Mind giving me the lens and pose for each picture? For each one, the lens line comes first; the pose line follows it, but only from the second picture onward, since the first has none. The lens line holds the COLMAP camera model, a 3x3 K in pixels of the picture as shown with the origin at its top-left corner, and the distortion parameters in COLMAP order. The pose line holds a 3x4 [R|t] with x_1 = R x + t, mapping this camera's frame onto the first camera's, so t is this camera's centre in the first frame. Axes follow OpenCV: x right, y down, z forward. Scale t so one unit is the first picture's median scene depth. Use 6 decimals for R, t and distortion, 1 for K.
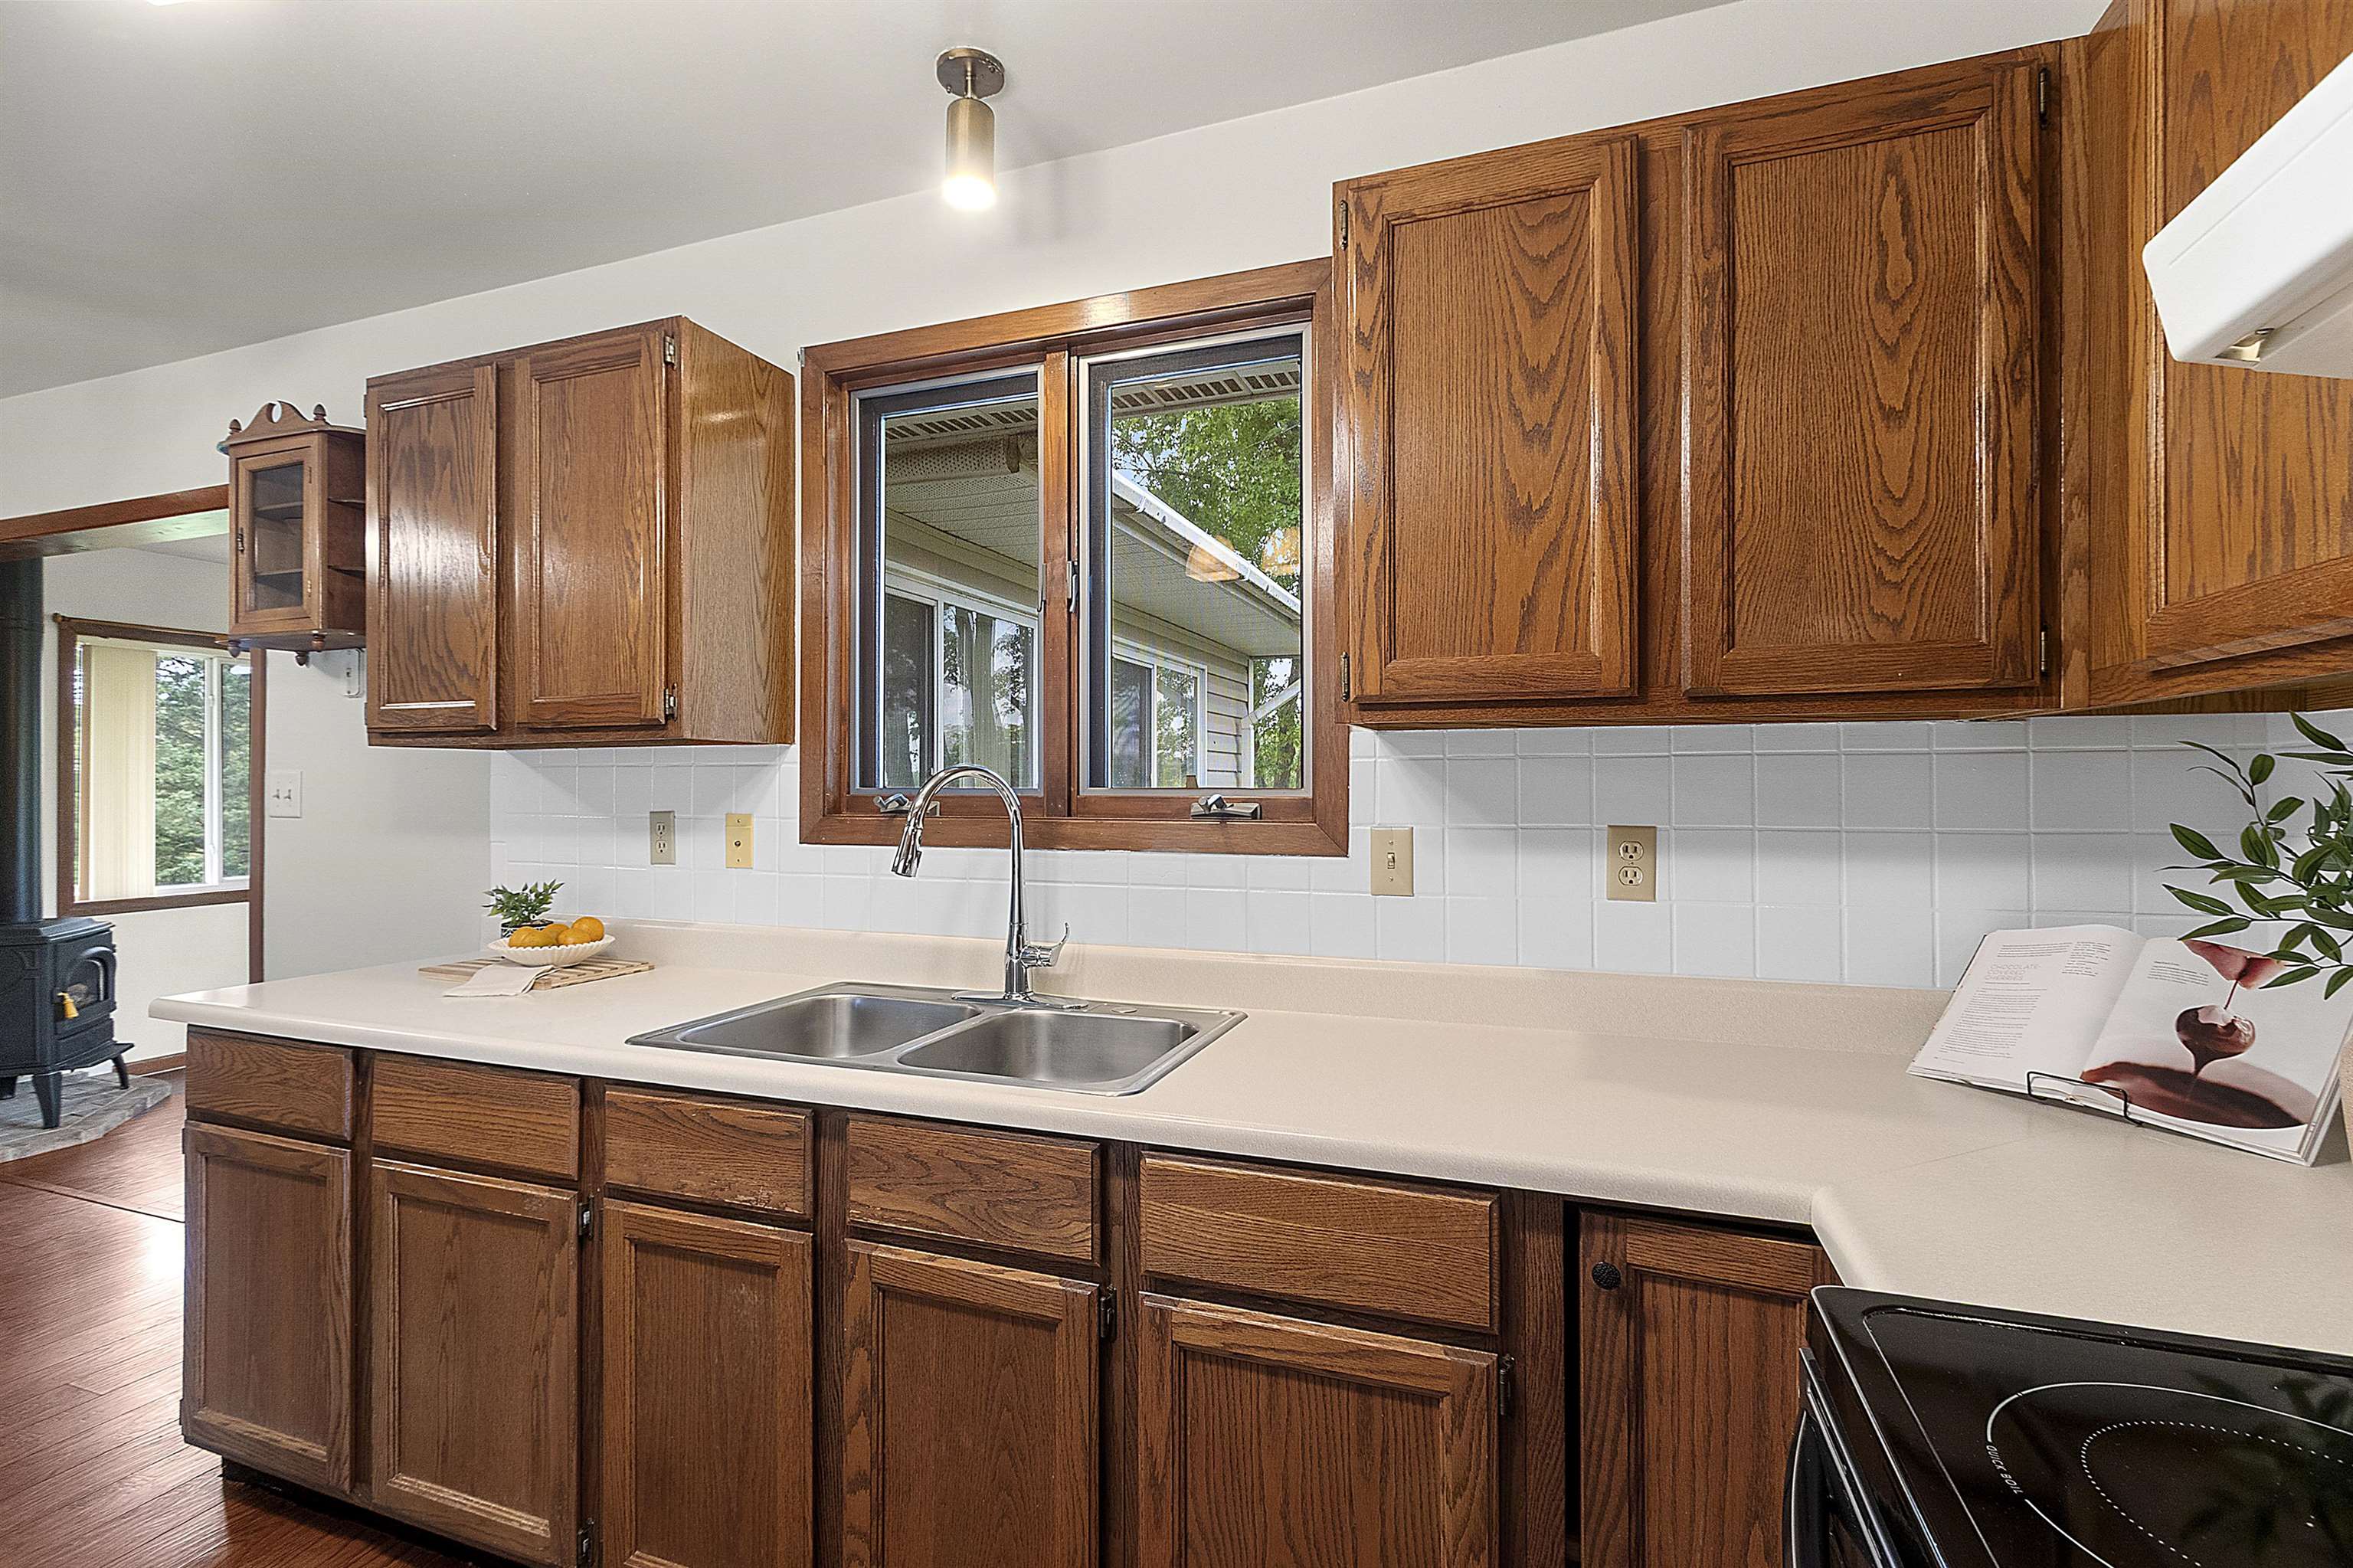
lens RADIAL K [[1086.6, 0, 1170.6], [0, 1086.6, 776.4], [0, 0, 1]] dist [0.003308, -0.001047]
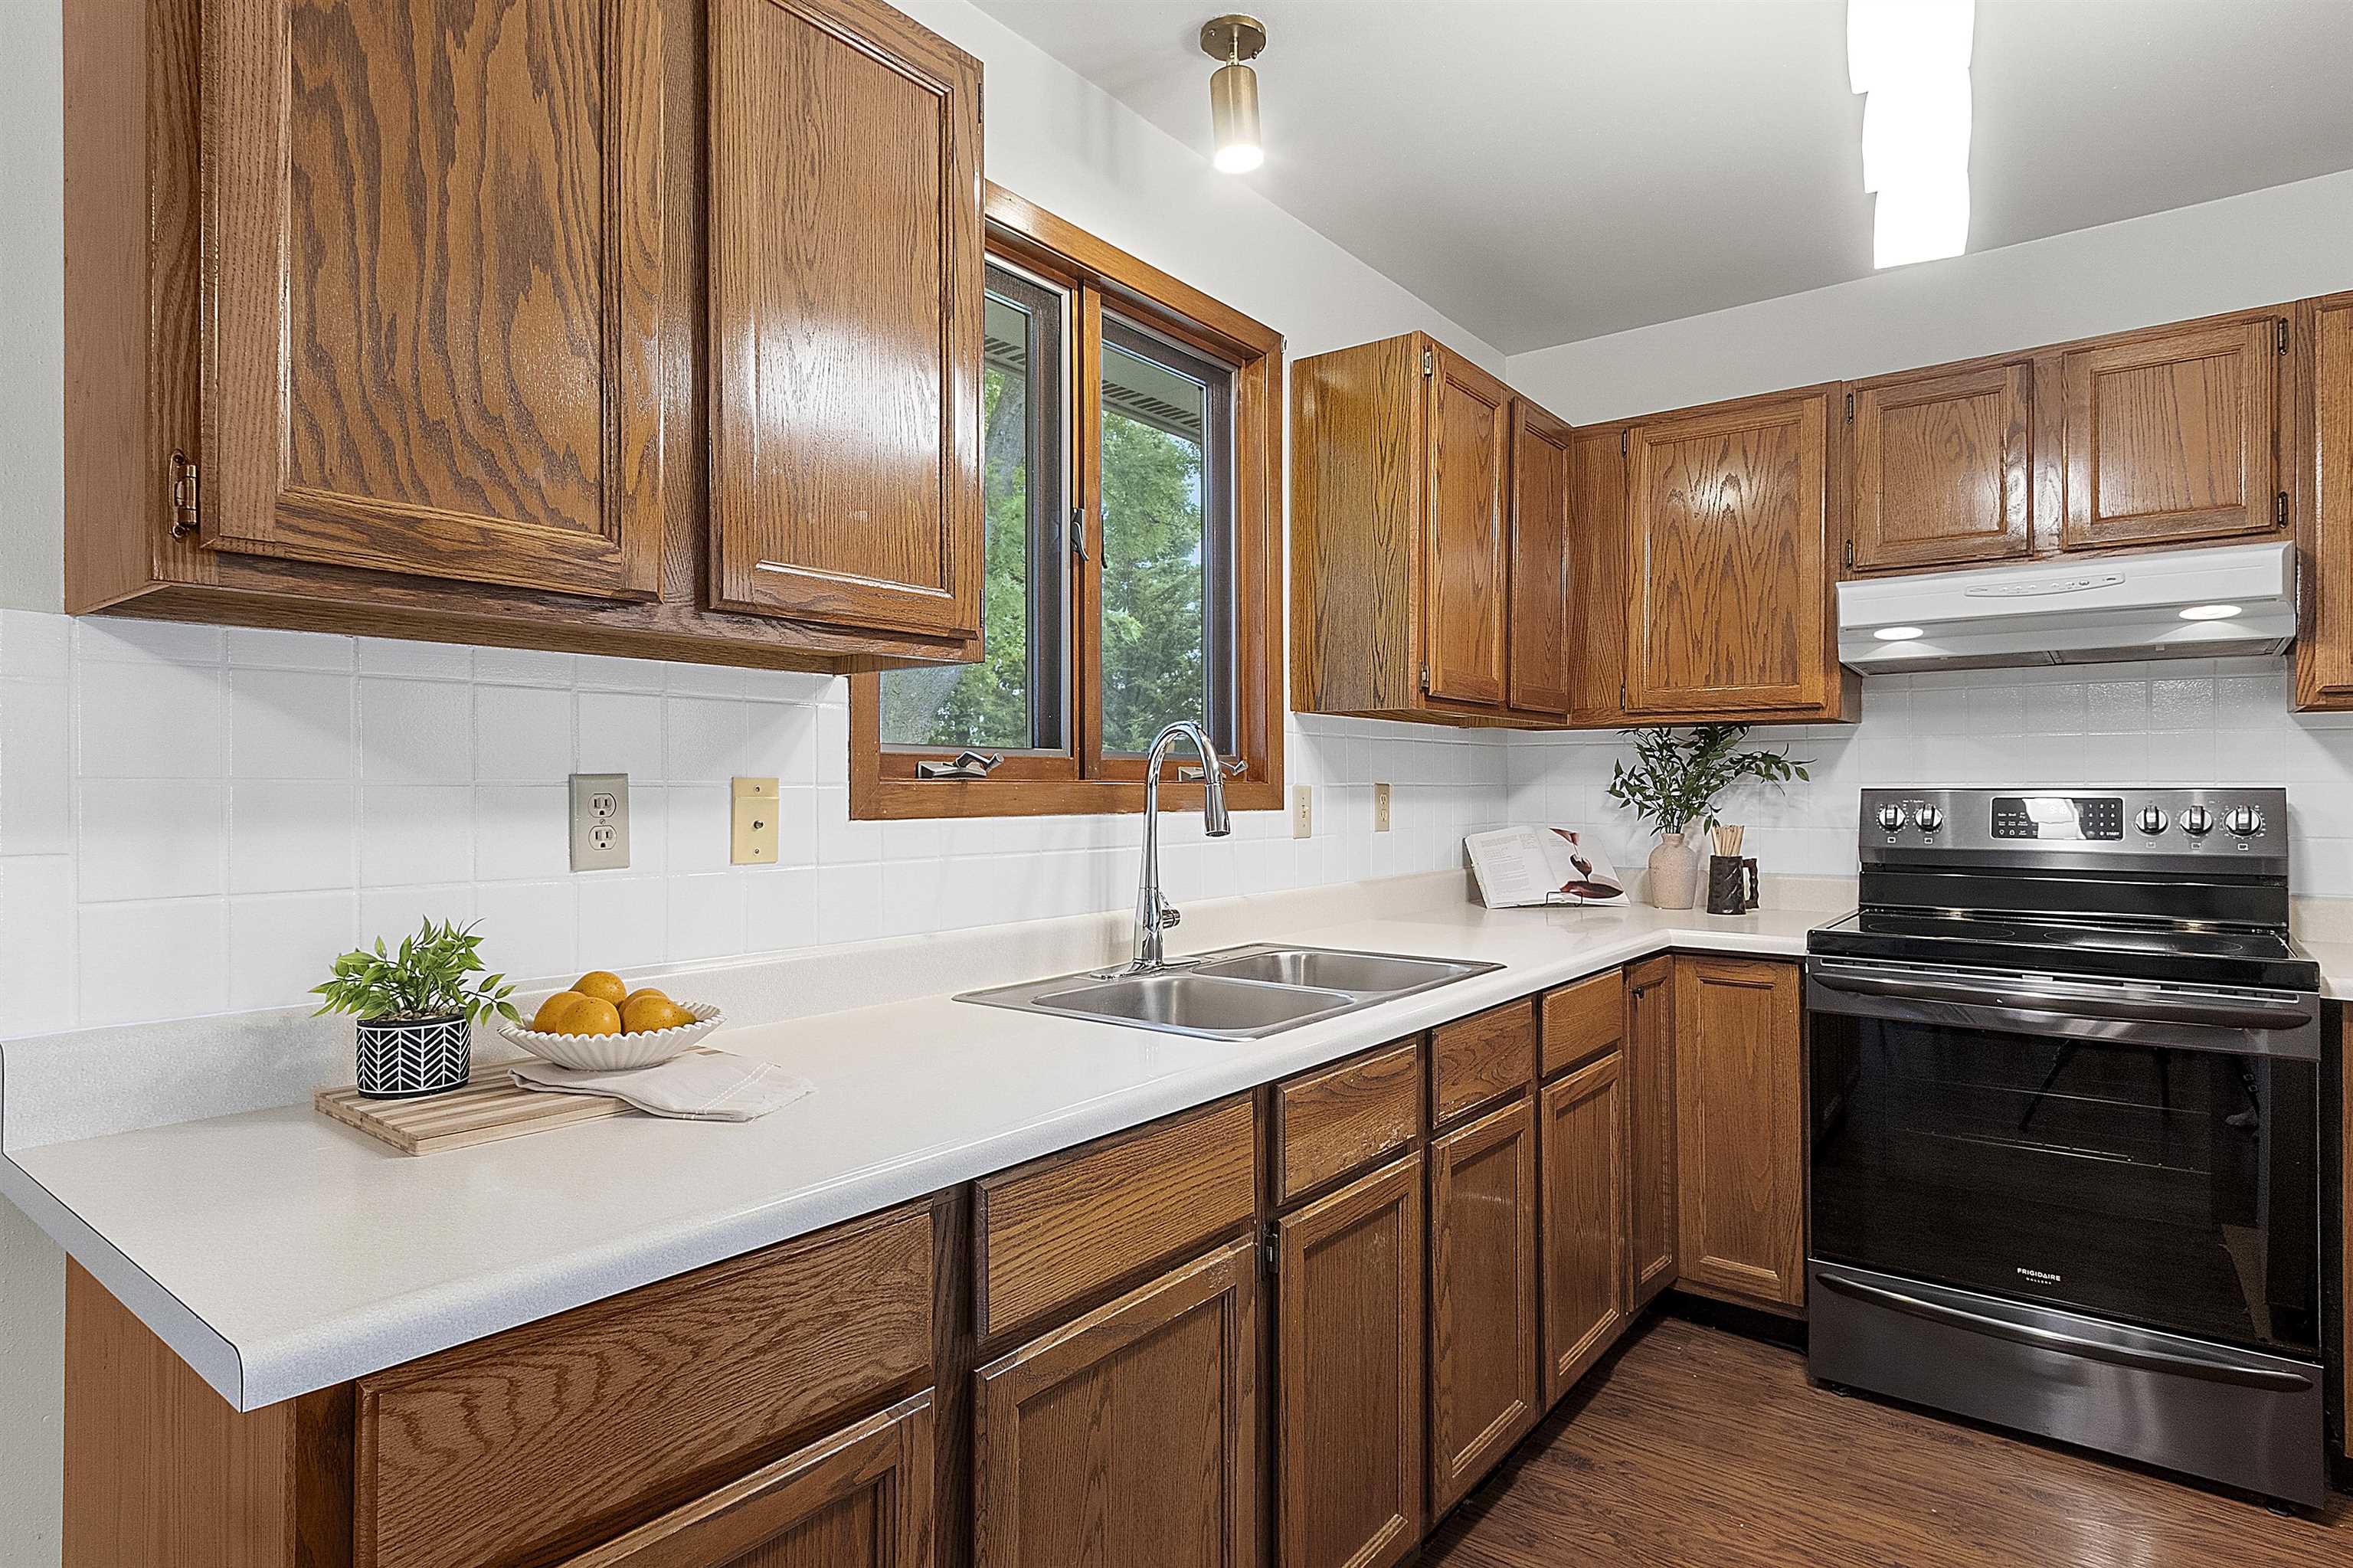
lens RADIAL K [[1241.8, 0, 1178.1], [0, 1241.8, 780.6], [0, 0, 1]] dist [0.006426, -0.000857]
pose [[0.301378, 0.004706, 0.953493, -1.158630], [-0.010540, 0.999943, -0.001604, 0.039692], [-0.953447, -0.009566, 0.301410, 0.625401]]
